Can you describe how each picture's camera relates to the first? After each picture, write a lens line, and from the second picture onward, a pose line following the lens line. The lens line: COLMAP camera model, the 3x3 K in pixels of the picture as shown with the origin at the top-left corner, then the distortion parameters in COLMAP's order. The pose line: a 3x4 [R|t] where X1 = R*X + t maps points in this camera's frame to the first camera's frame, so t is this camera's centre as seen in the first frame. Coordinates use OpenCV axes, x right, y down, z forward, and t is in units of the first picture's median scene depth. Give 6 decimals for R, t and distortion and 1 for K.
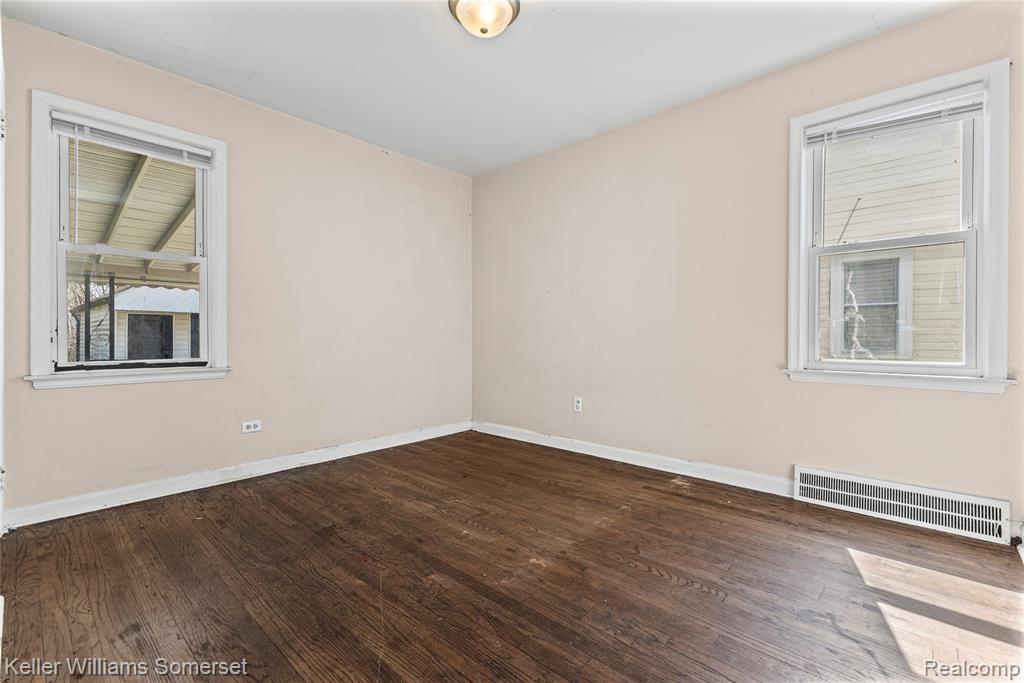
lens RADIAL K [[450.4, 0, 515.0], [0, 450.4, 340.5], [0, 0, 1]] dist [0.011542, -0.000612]
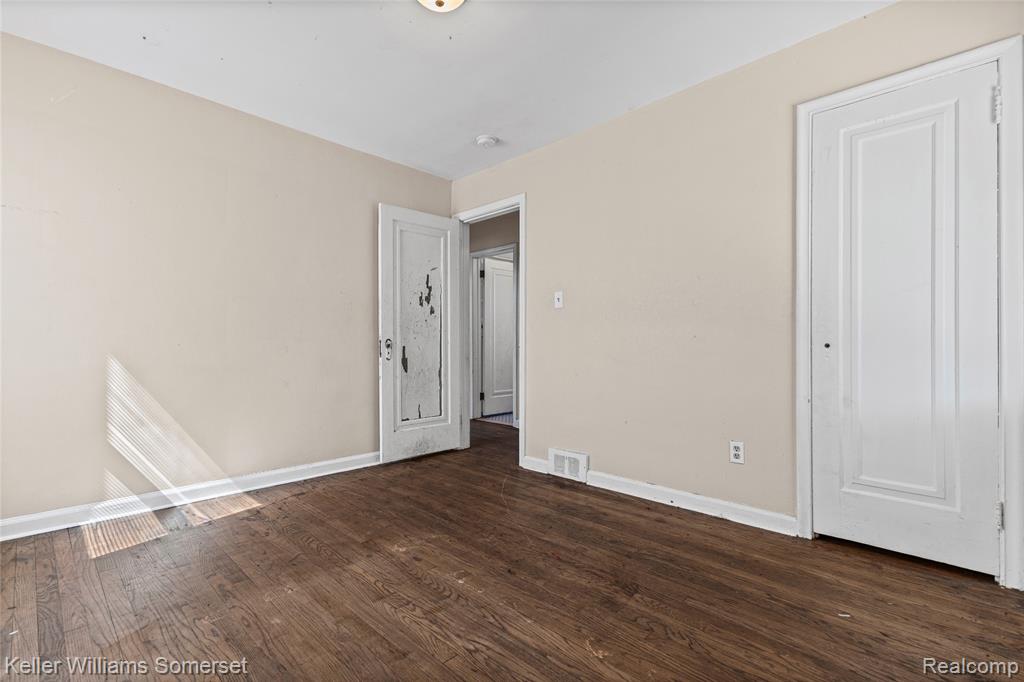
lens RADIAL K [[450.4, 0, 516.8], [0, 450.4, 342.6], [0, 0, 1]] dist [0.011542, -0.000612]
pose [[-0.999808, 0.001840, 0.019512, -0.211147], [0.001942, 0.999984, 0.005219, -0.026184], [-0.019502, 0.005256, -0.999796, 1.671481]]
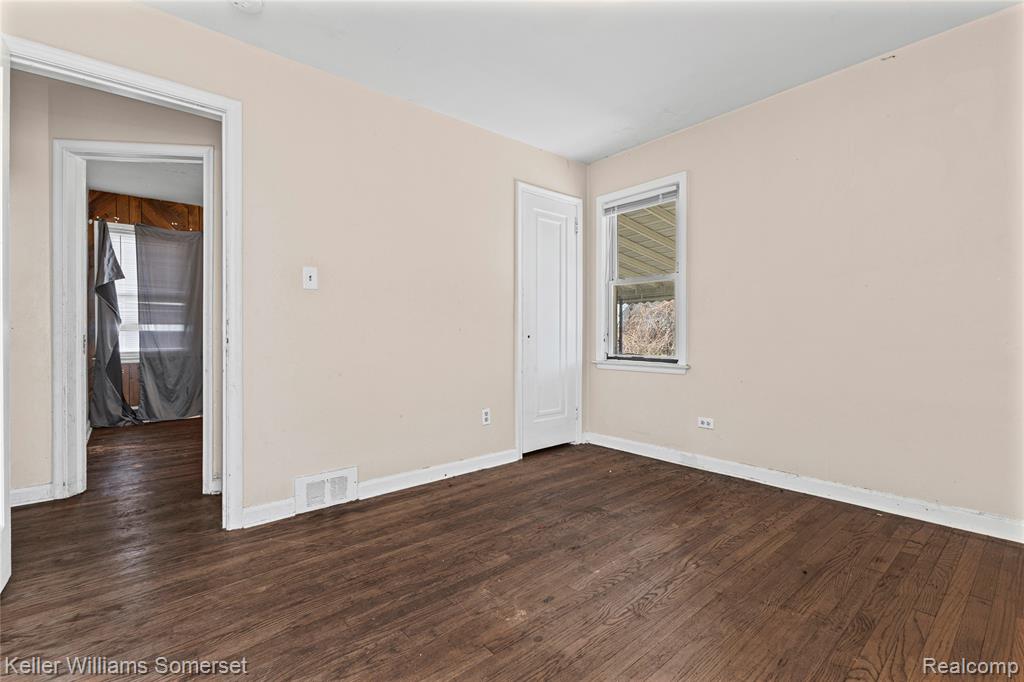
lens RADIAL K [[450.4, 0, 505.8], [0, 450.4, 336.6], [0, 0, 1]] dist [0.011542, -0.000612]
pose [[-0.136929, 0.004723, -0.990570, 0.688908], [-0.006504, 0.999963, 0.005667, -0.022527], [0.990560, 0.007219, -0.136893, 0.854988]]
